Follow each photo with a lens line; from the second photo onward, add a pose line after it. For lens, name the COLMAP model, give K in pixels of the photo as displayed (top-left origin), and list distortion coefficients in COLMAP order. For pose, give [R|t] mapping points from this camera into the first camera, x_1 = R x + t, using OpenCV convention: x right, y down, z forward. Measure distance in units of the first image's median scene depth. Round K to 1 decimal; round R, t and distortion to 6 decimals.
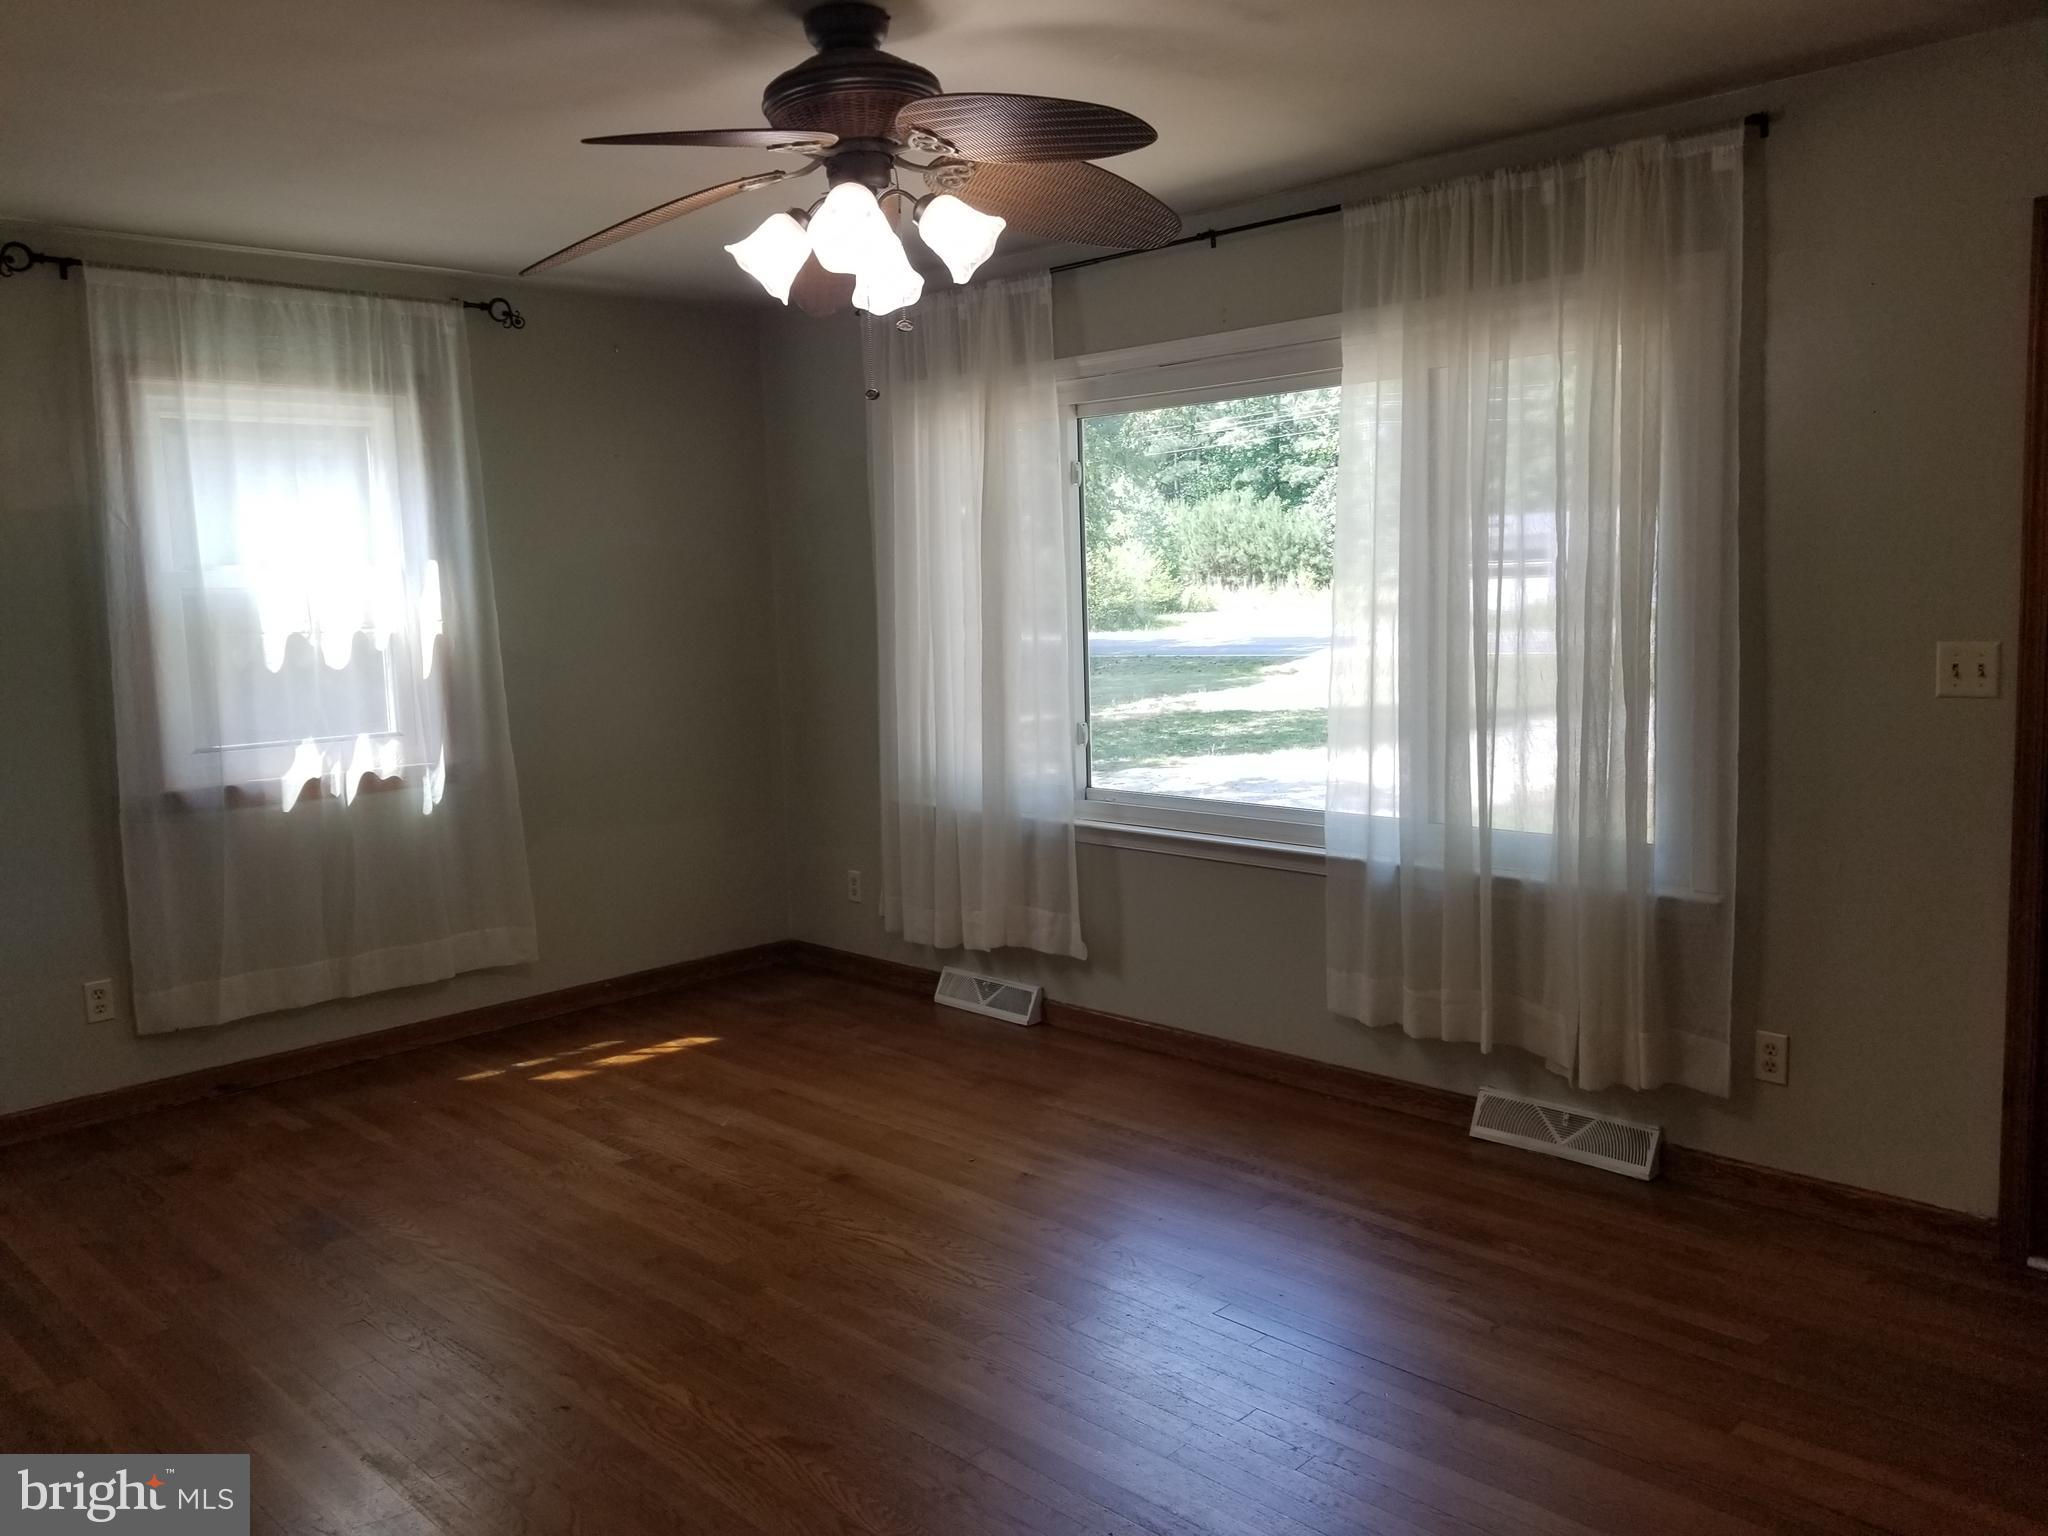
lens RADIAL K [[1653.1, 0, 1022.2], [0, 1653.1, 731.6], [0, 0, 1]] dist [0.101698, -0.184569]
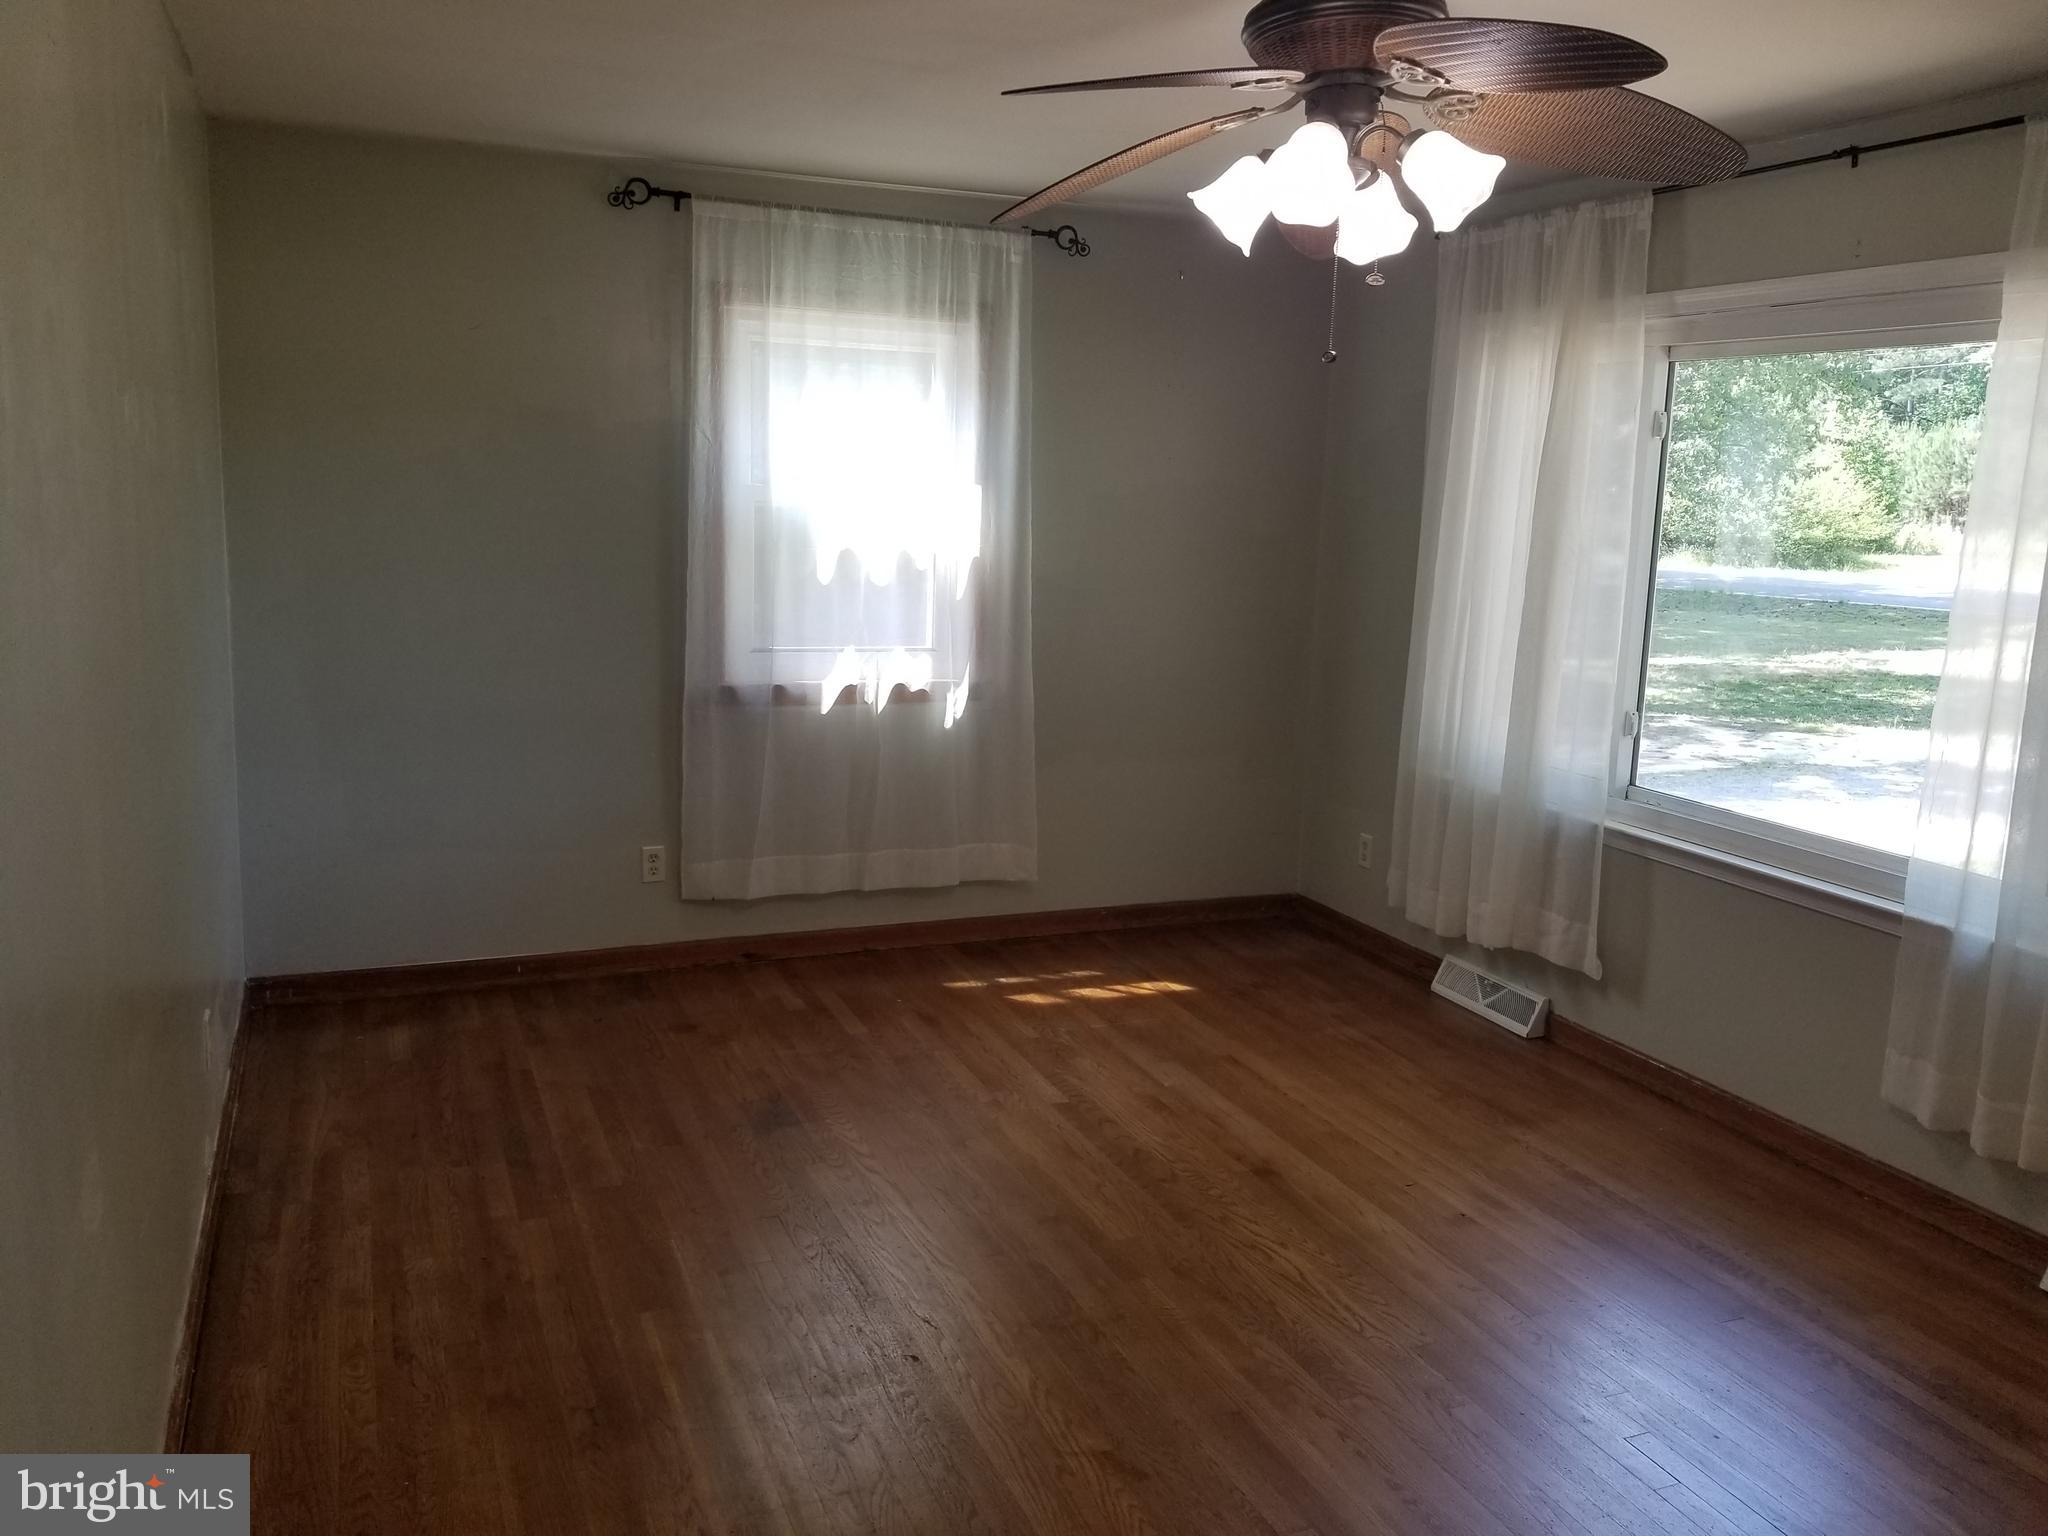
lens RADIAL K [[1641.4, 0, 1019.4], [0, 1641.4, 712.0], [0, 0, 1]] dist [0.126022, -0.260524]
pose [[0.917653, 0.115888, -0.380109, 0.079776], [-0.095615, 0.992821, 0.071861, -0.041023], [0.385708, -0.029600, 0.922146, 0.068835]]
